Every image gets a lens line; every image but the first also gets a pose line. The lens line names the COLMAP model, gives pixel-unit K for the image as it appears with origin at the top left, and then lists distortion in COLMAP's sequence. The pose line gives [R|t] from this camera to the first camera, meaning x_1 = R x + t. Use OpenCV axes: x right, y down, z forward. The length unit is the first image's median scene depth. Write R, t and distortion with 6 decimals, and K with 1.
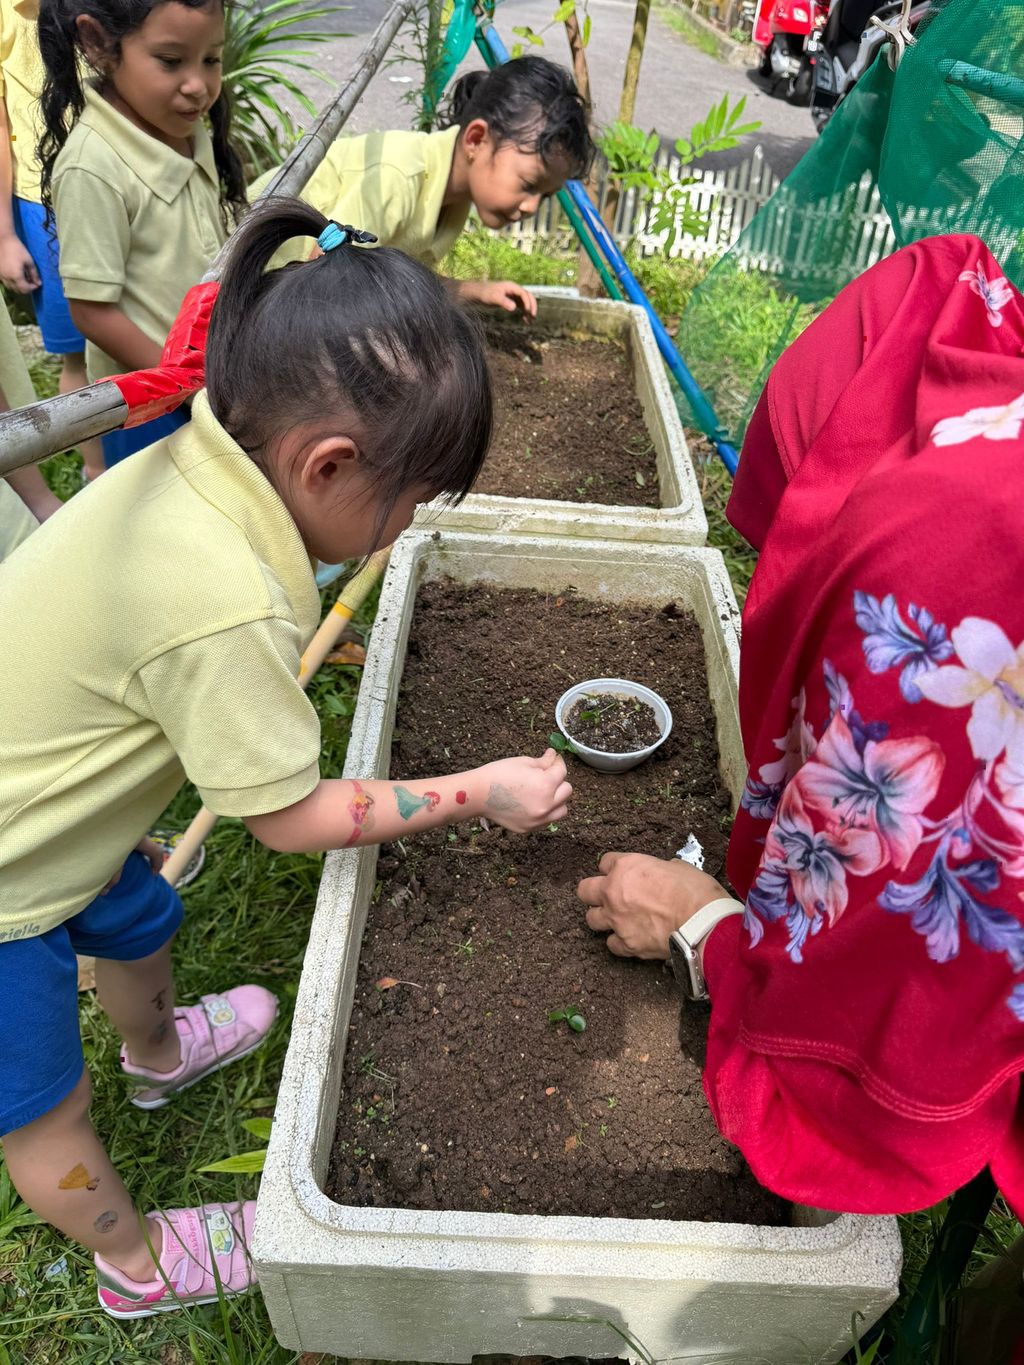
lens RADIAL K [[979.3, 0, 479.0], [0, 979.3, 711.7], [0, 0, 1]] dist [-0.028614, -0.003843]
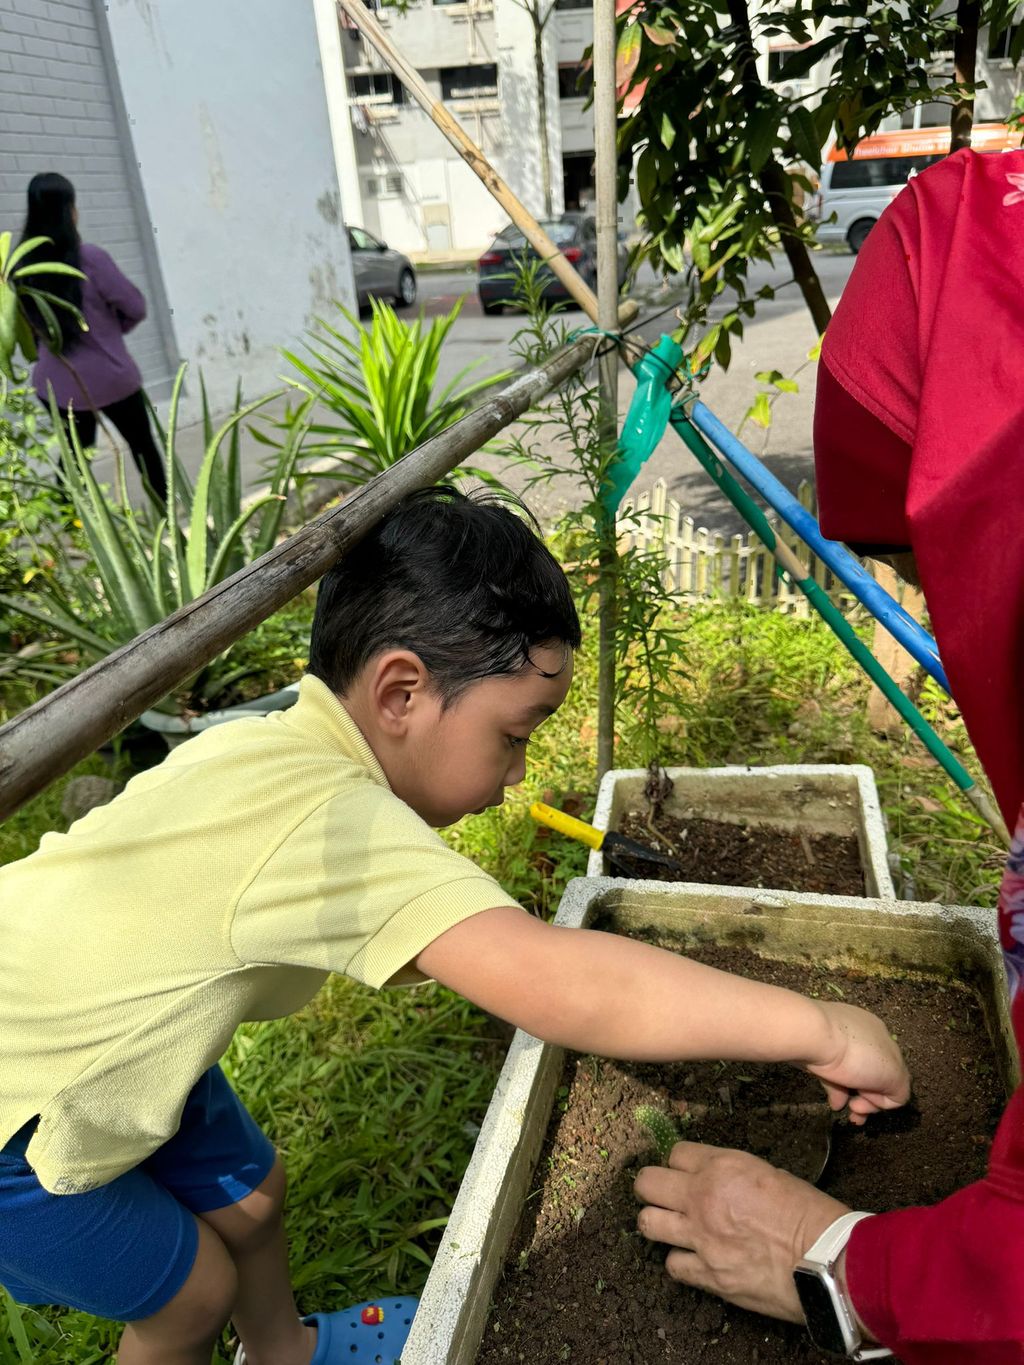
lens RADIAL K [[935.7, 0, 519.1], [0, 935.7, 669.0], [0, 0, 1]] dist [0.029979, -0.043193]
pose [[0.958191, -0.060834, -0.279588, 0.064810], [-0.022081, 0.958503, -0.284228, -0.354230], [0.285277, 0.278518, 0.917085, 0.433044]]
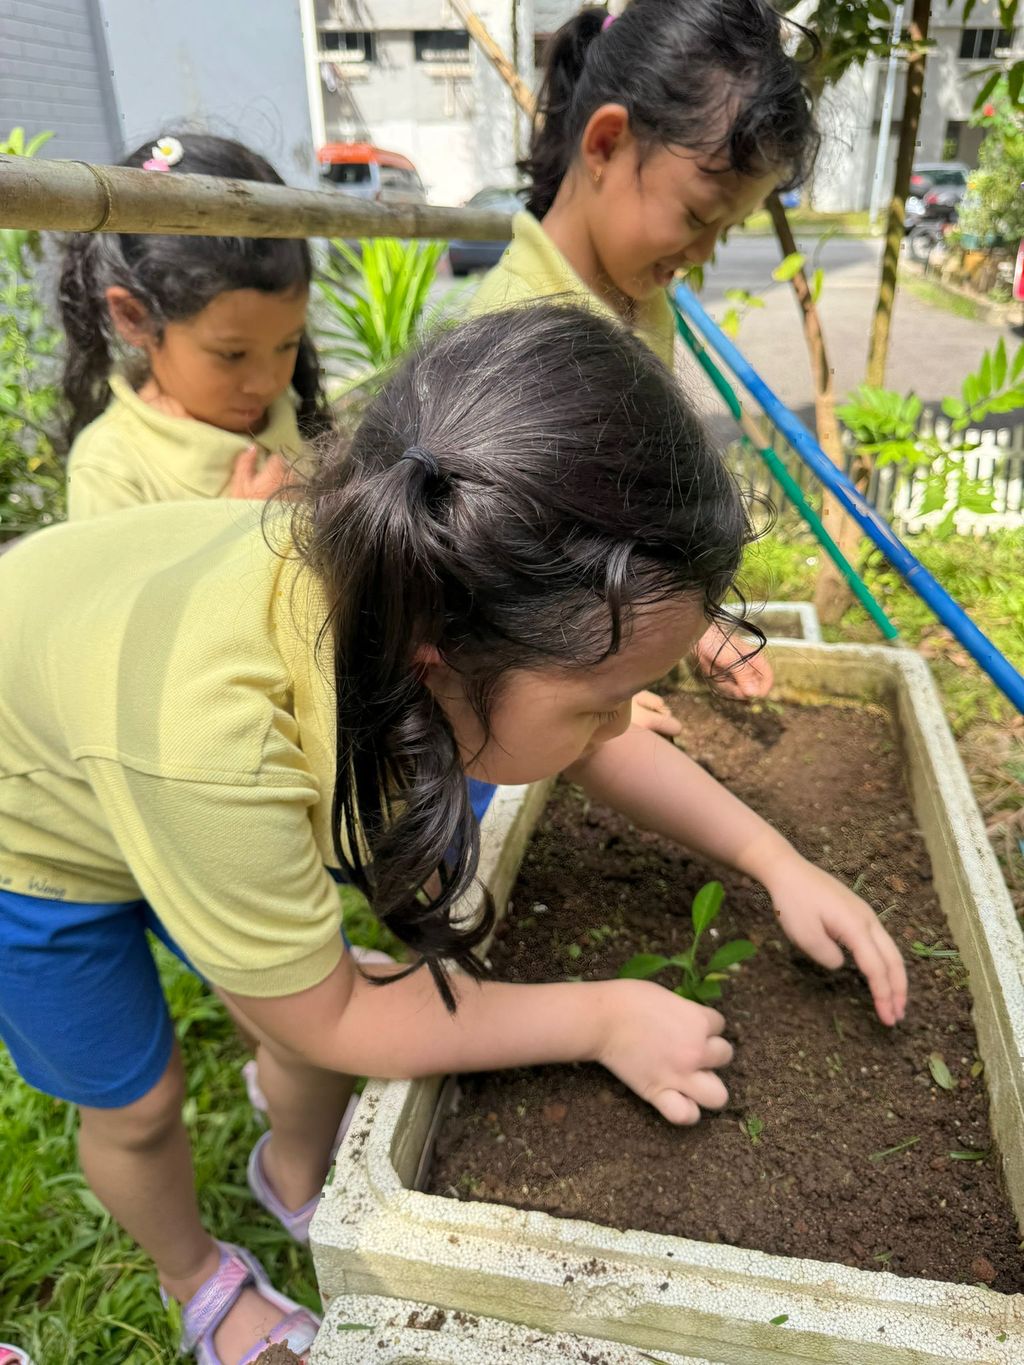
lens RADIAL K [[960.2, 0, 512.0], [0, 960.2, 682.5], [0, 0, 1]] dist [-0.006527, -0.012069]
pose [[0.972487, -0.017516, -0.232299, 0.054392], [-0.045636, 0.963524, -0.263702, -0.202888], [0.228445, 0.267047, 0.936215, 0.344182]]
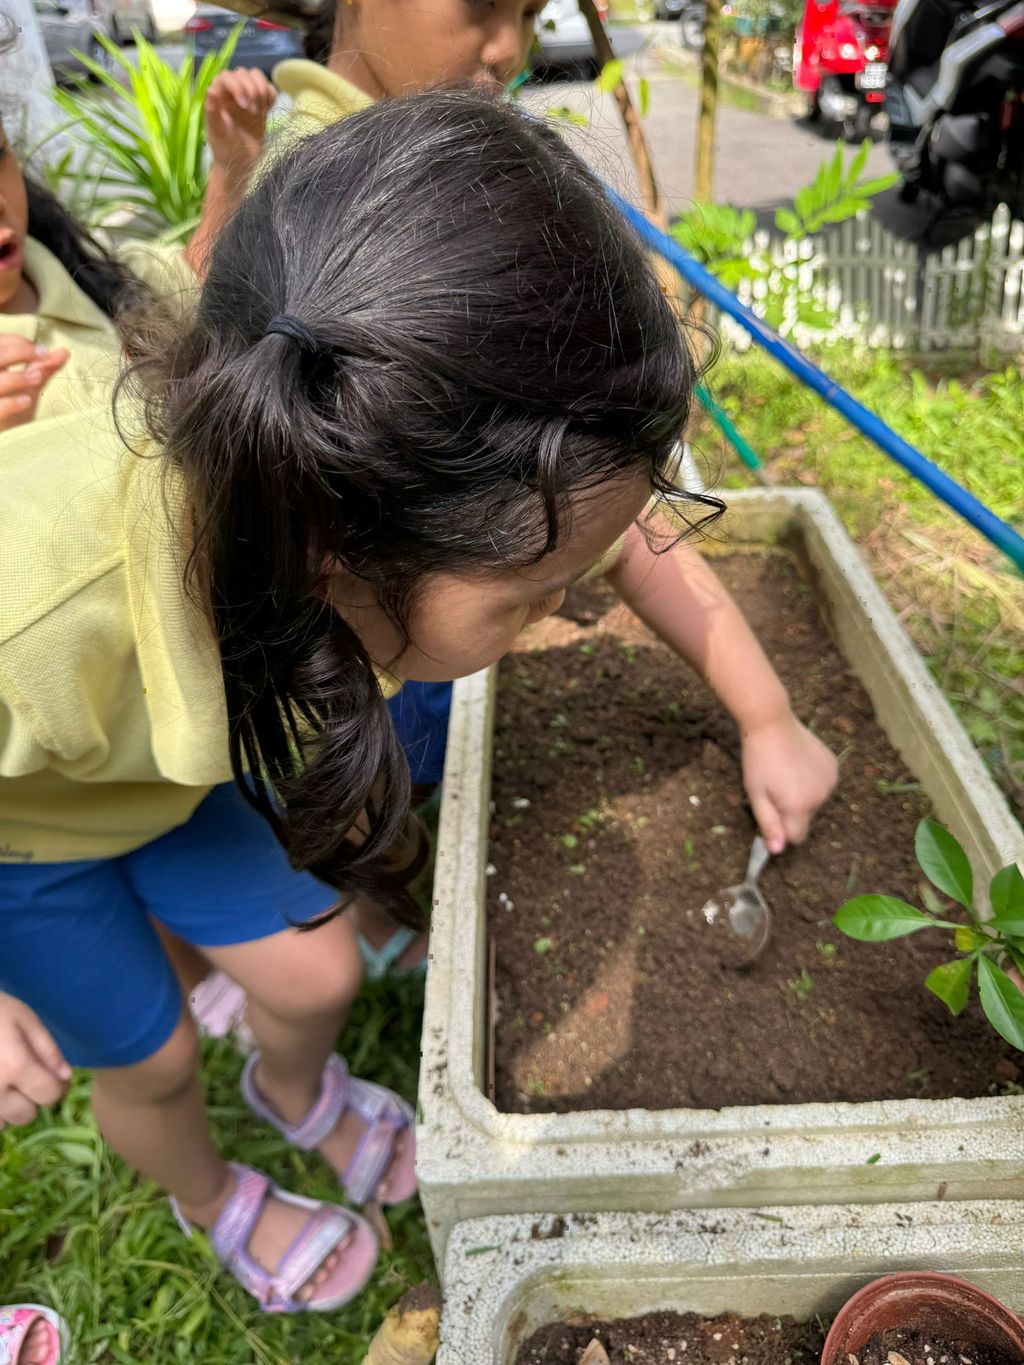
lens RADIAL K [[960.4, 0, 491.3], [0, 960.4, 682.3], [0, 0, 1]] dist [0.017182, -0.041568]
pose [[0.989345, -0.121894, -0.079615, -0.002447], [0.113655, 0.988383, -0.100902, -0.228619], [0.090989, 0.090778, 0.991706, 0.342377]]
